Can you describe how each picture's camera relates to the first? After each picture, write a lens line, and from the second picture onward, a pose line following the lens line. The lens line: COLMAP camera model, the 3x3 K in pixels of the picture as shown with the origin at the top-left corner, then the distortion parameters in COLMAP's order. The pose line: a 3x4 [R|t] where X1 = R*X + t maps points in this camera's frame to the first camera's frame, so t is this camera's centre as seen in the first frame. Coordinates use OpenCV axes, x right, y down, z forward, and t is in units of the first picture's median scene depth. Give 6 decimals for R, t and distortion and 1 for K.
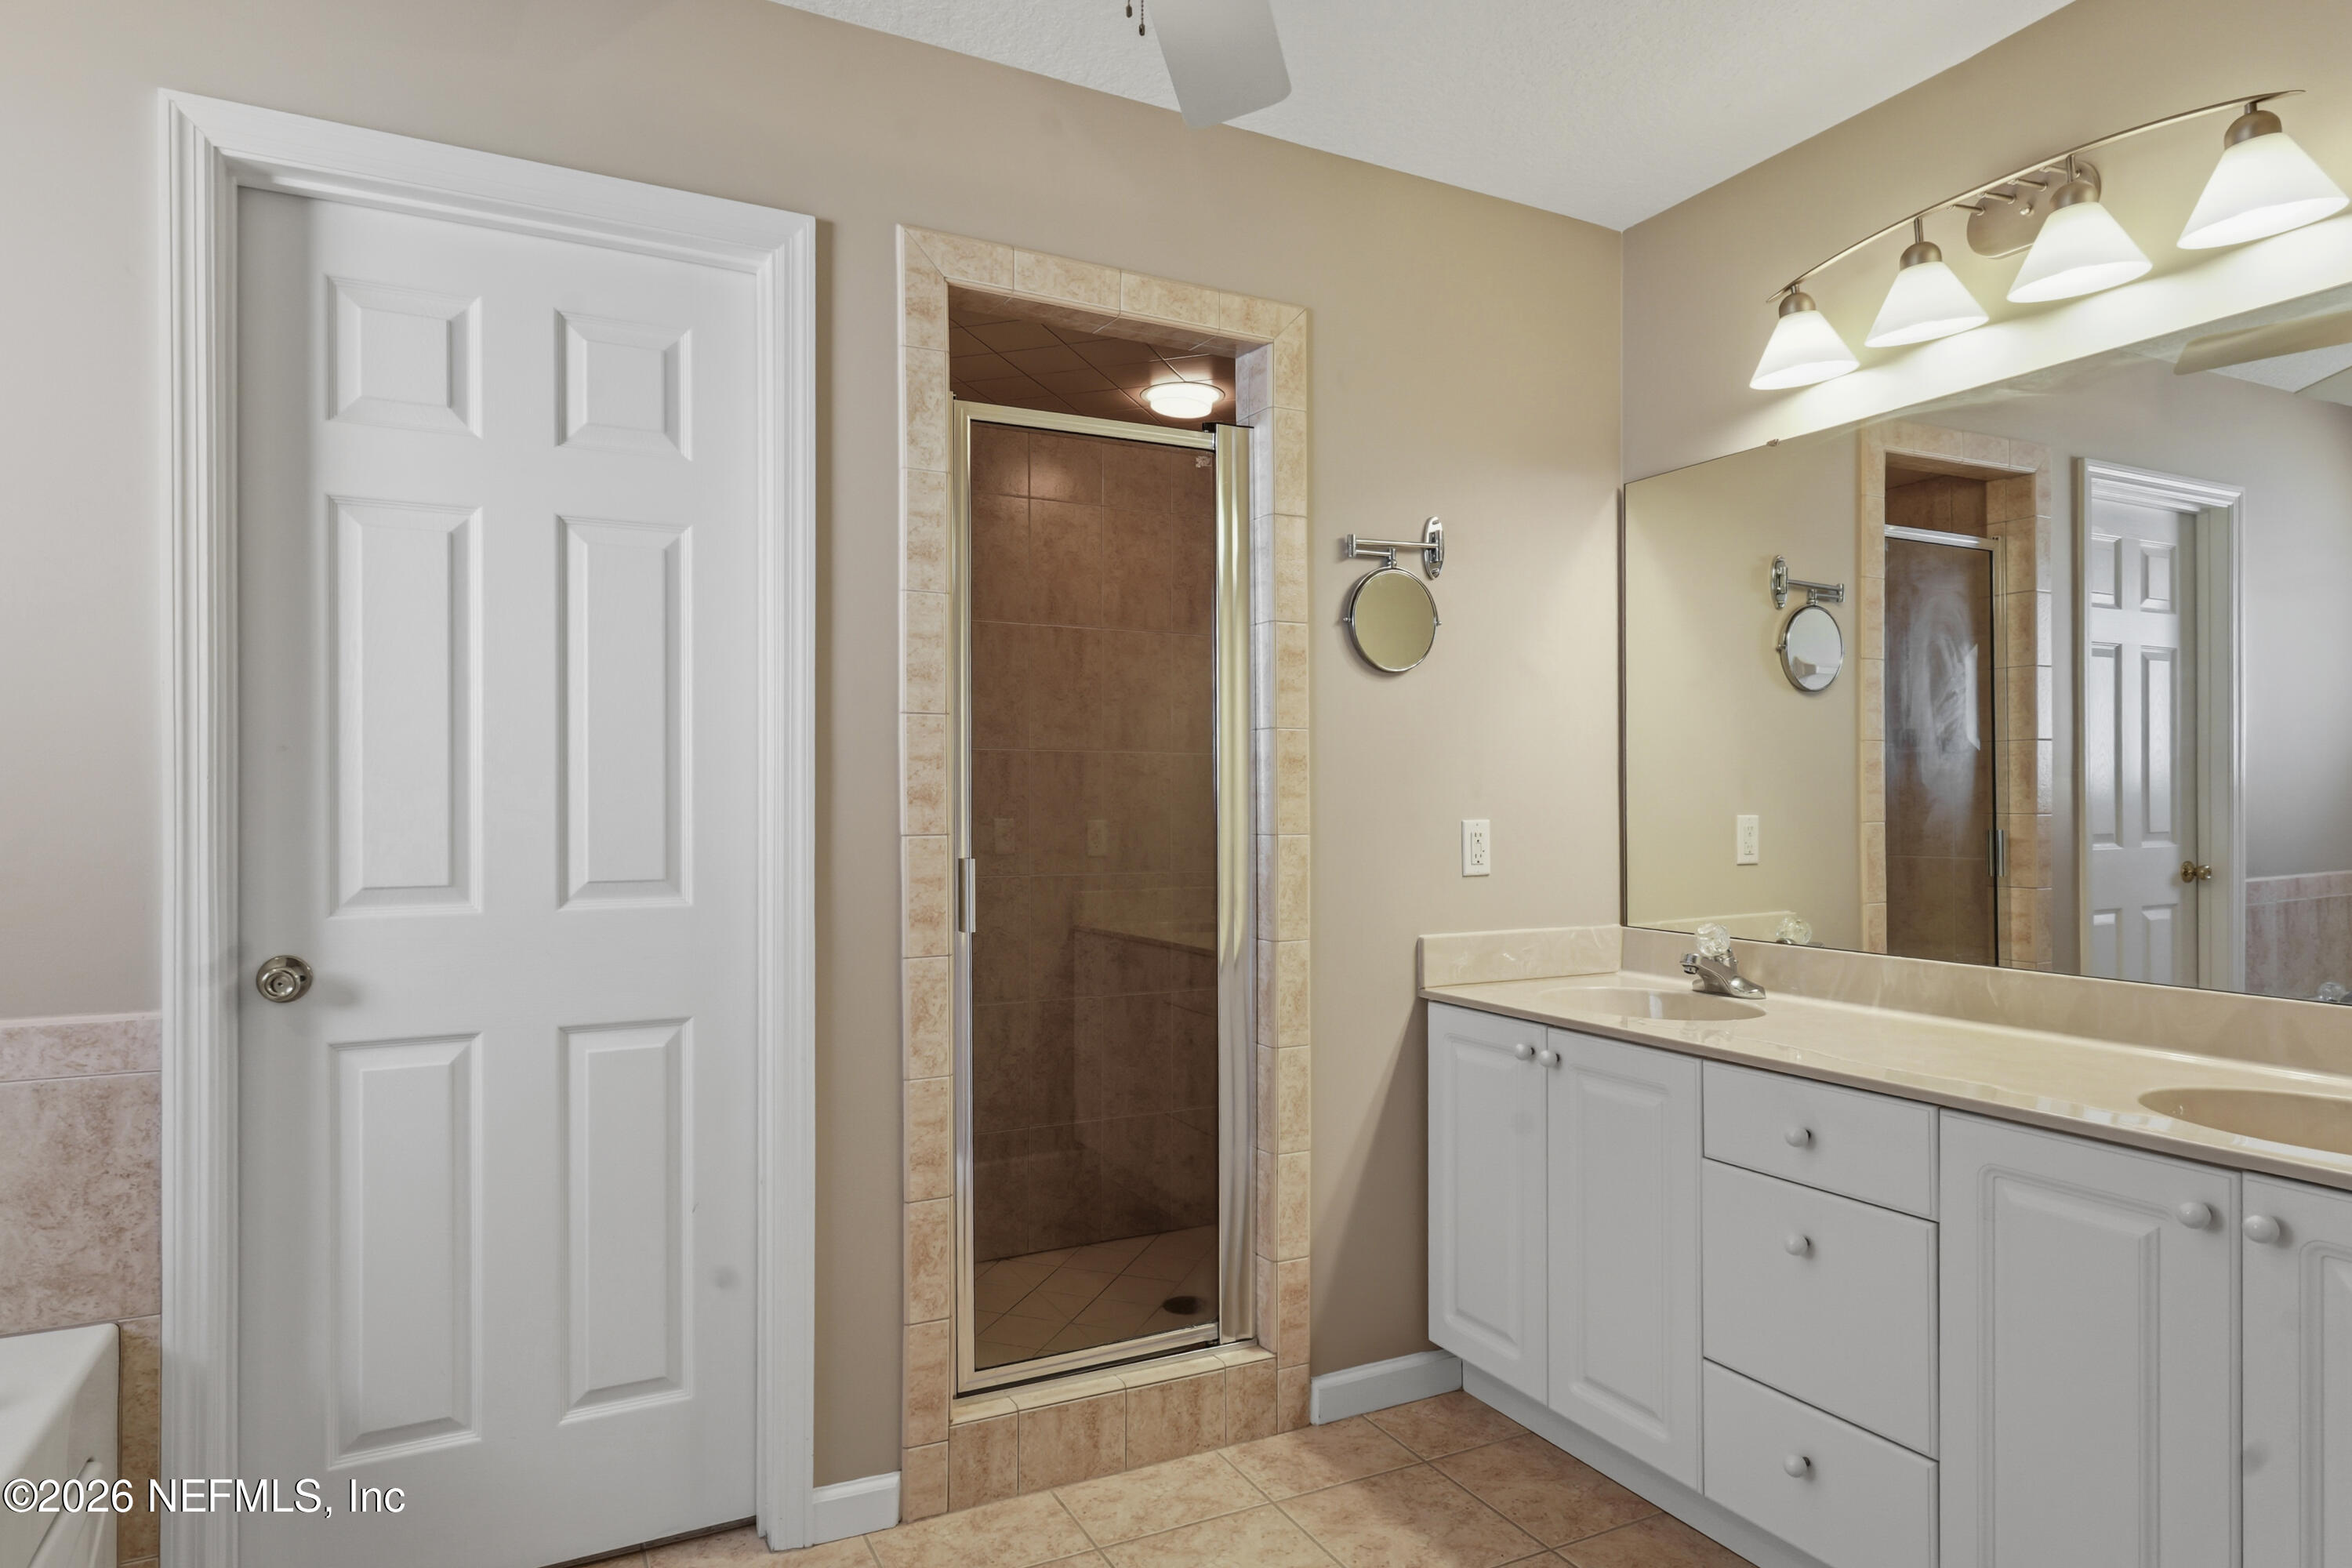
lens RADIAL K [[1328.7, 0, 1163.0], [0, 1328.7, 795.9], [0, 0, 1]] dist [0.003986, -0.001692]
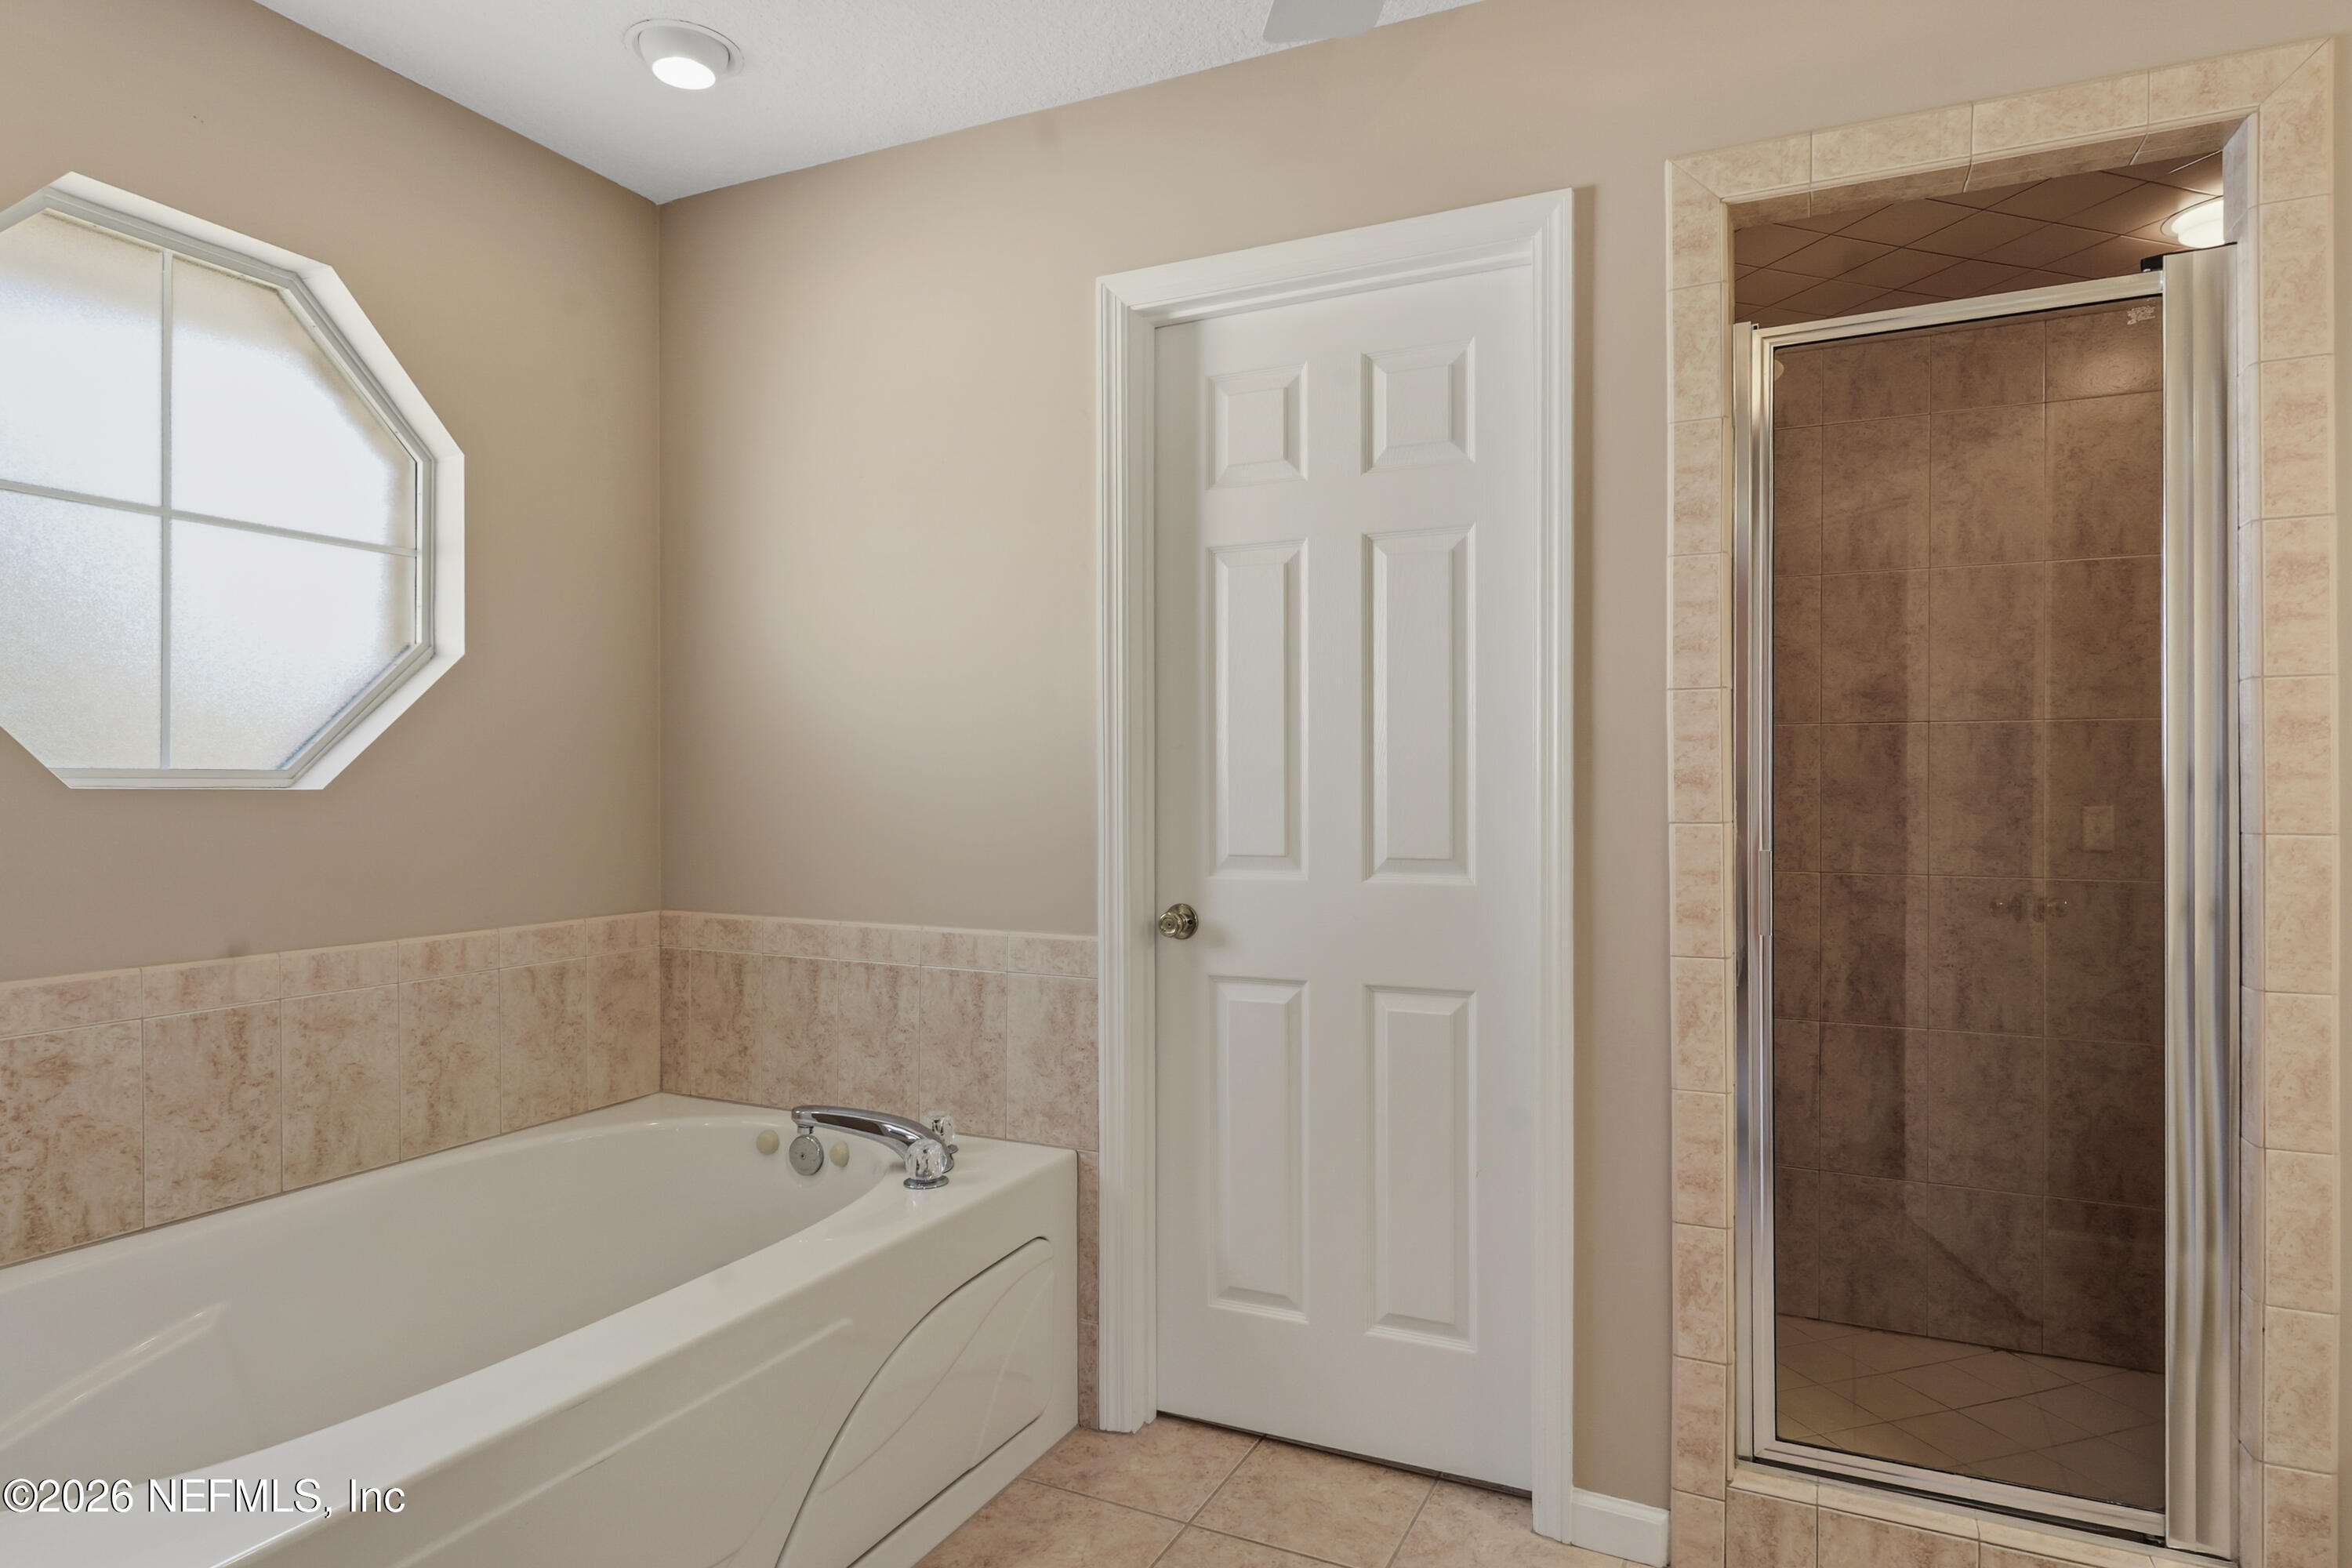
lens RADIAL K [[1328.7, 0, 1167.7], [0, 1328.7, 782.9], [0, 0, 1]] dist [0.003986, -0.001692]
pose [[0.613382, -0.002164, -0.789783, 0.321701], [0.004866, 0.999988, 0.001040, -0.000547], [0.789771, -0.004481, 0.613385, 0.161531]]
